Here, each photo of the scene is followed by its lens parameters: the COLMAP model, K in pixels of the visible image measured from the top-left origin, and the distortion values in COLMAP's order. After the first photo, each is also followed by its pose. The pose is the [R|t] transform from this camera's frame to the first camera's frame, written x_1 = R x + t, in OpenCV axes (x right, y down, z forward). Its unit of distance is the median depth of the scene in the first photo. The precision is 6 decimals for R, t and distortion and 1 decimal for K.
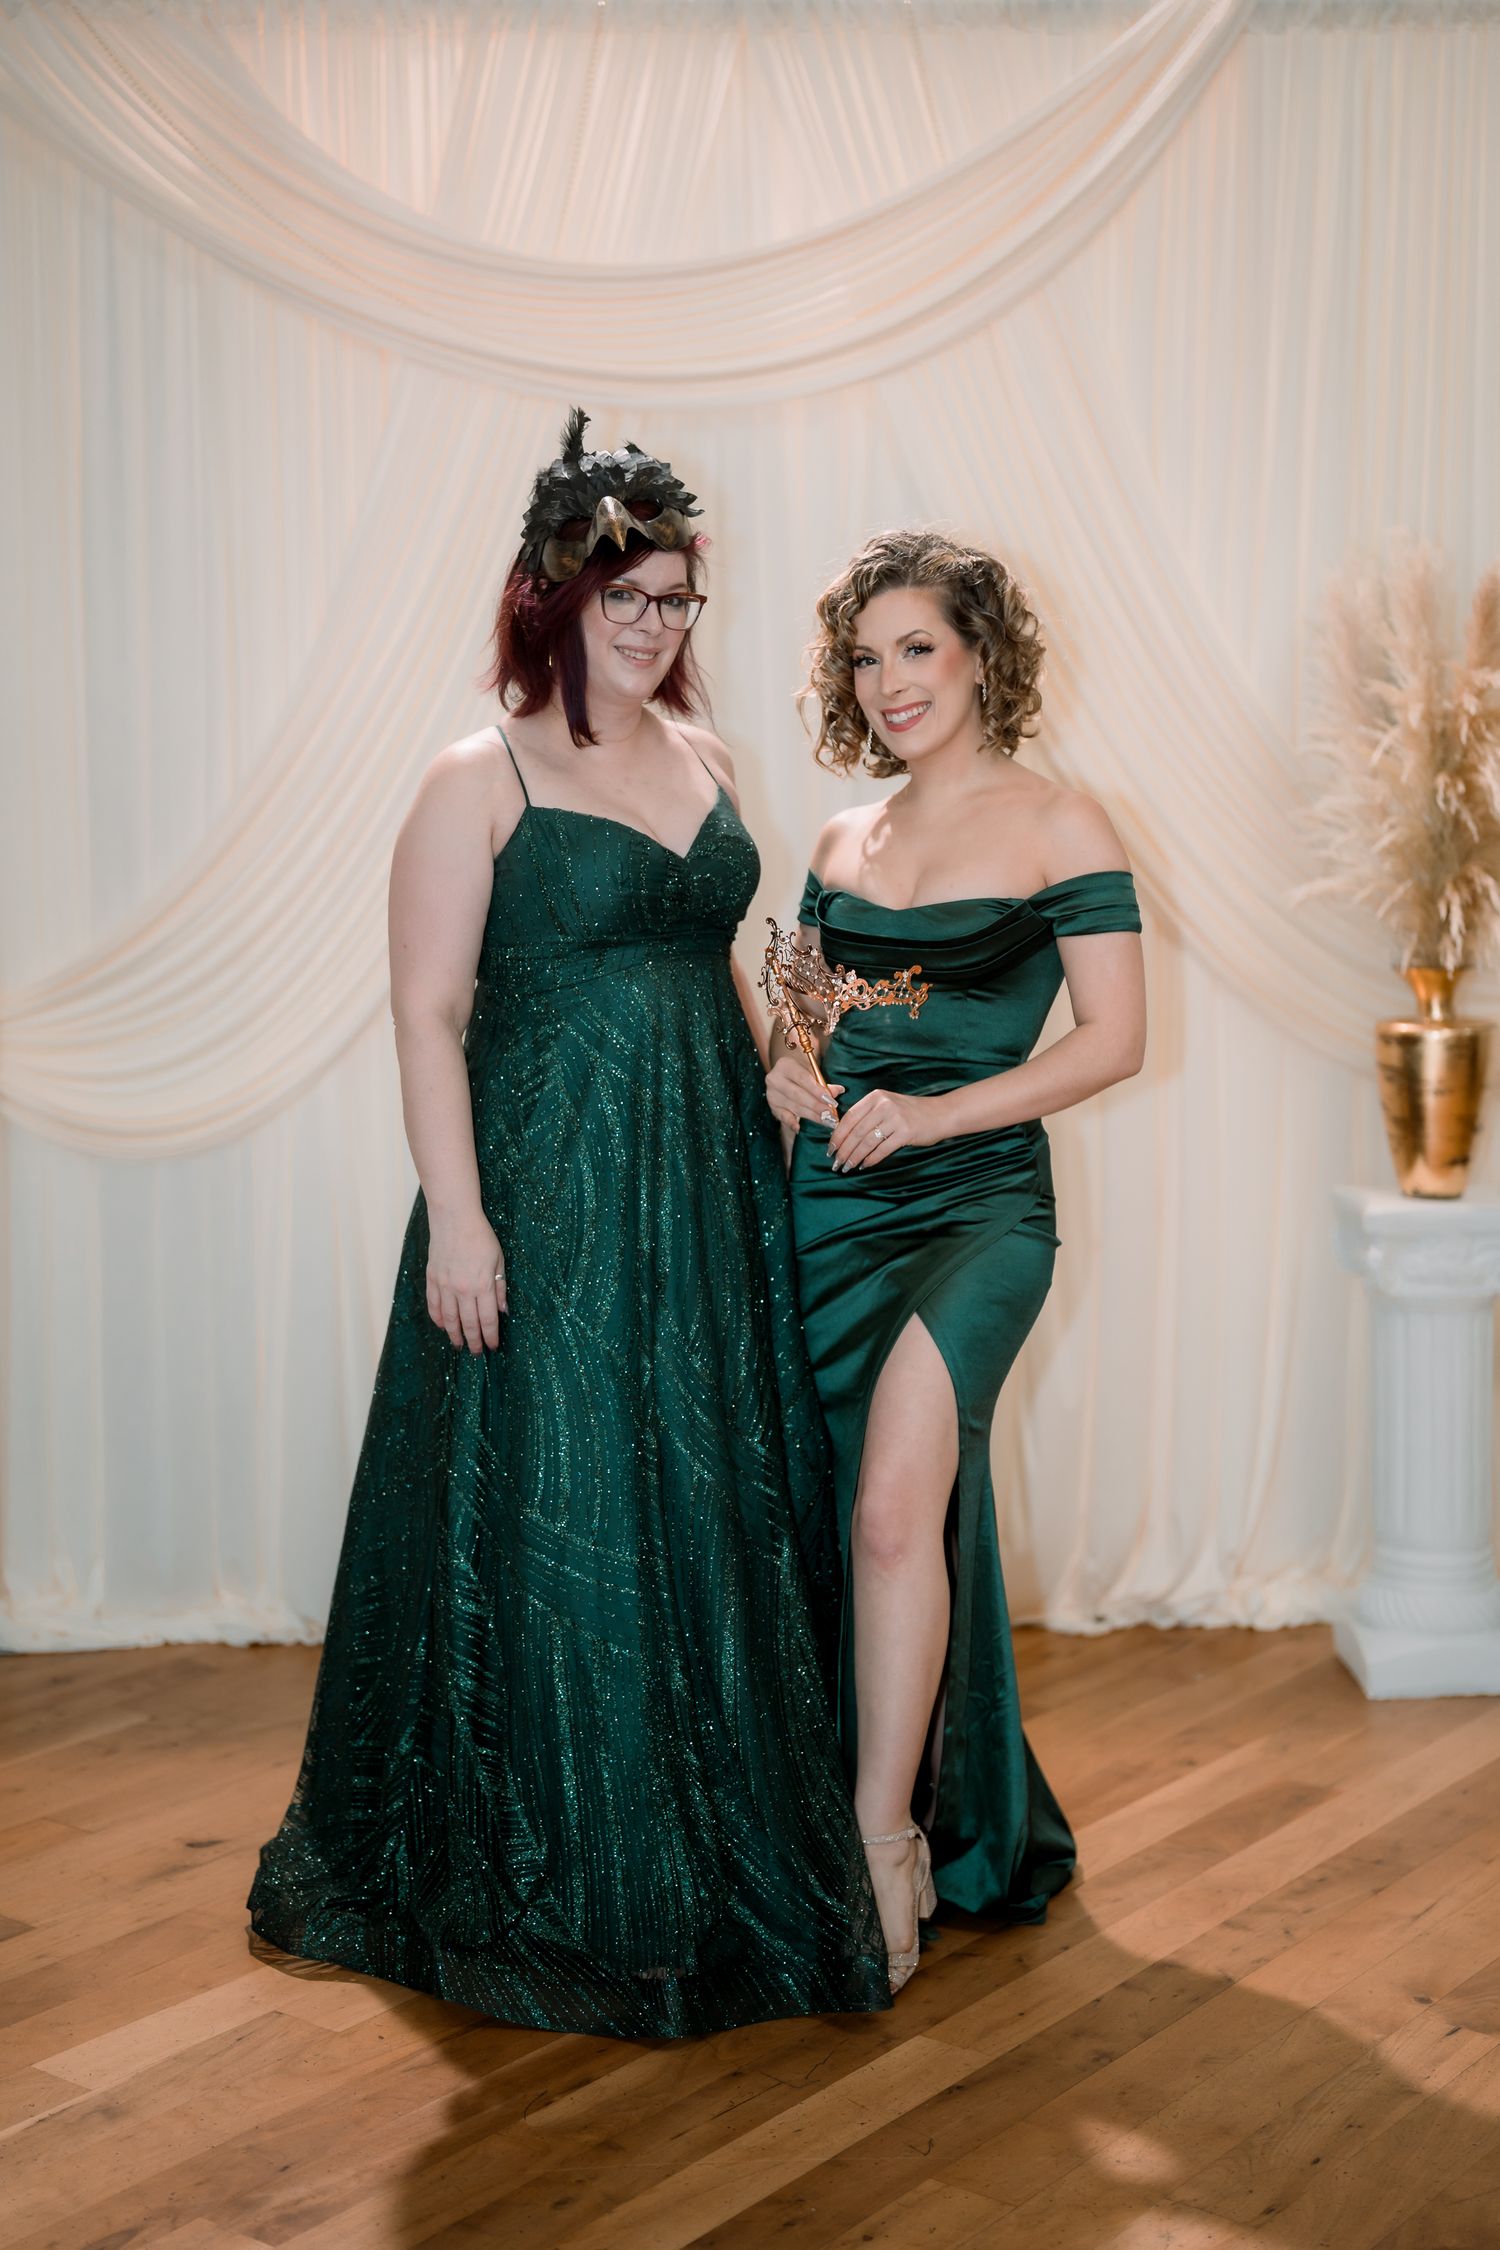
lens RADIAL K [[3249.2, 0, 750.0], [0, 3249.2, 1125.0], [0, 0, 1]] dist [-0.012875, -0.012424]
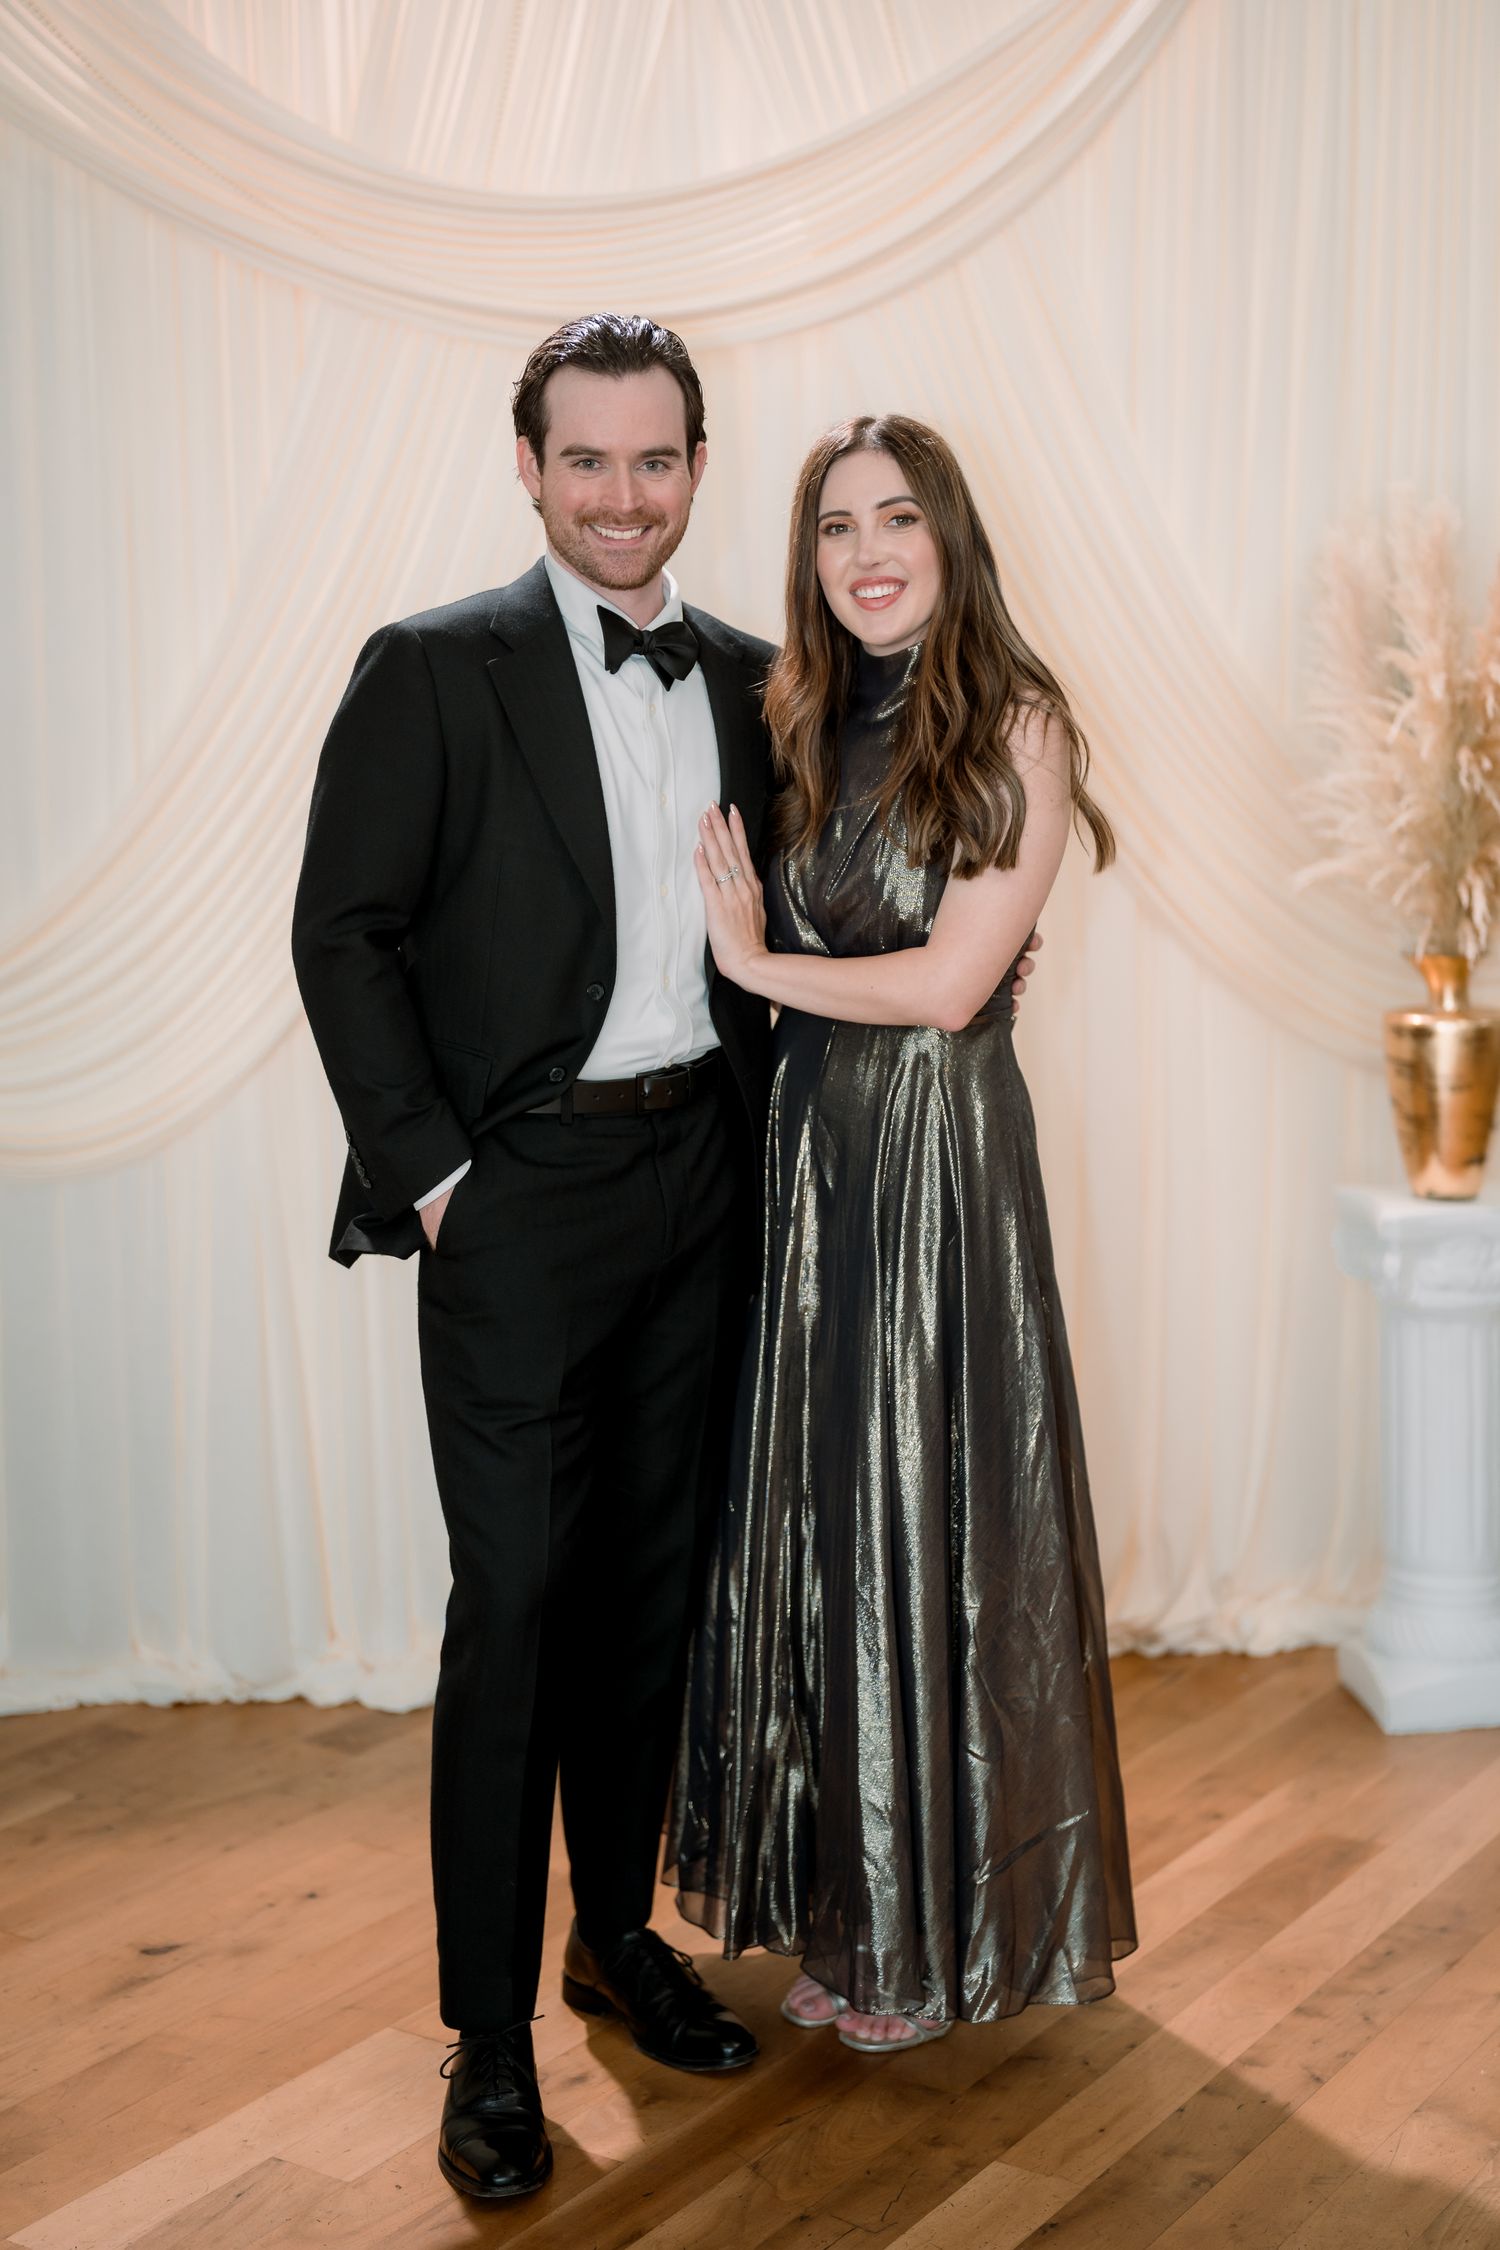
lens RADIAL K [[3240.0, 0, 750.0], [0, 3240.0, 1125.0], [0, 0, 1]] dist [0.002278, -0.023768]
pose [[0.997259, -0.016864, 0.072047, -0.059188], [0.015388, 0.999661, 0.020993, -0.022447], [-0.072377, -0.019826, 0.997180, 0.083207]]
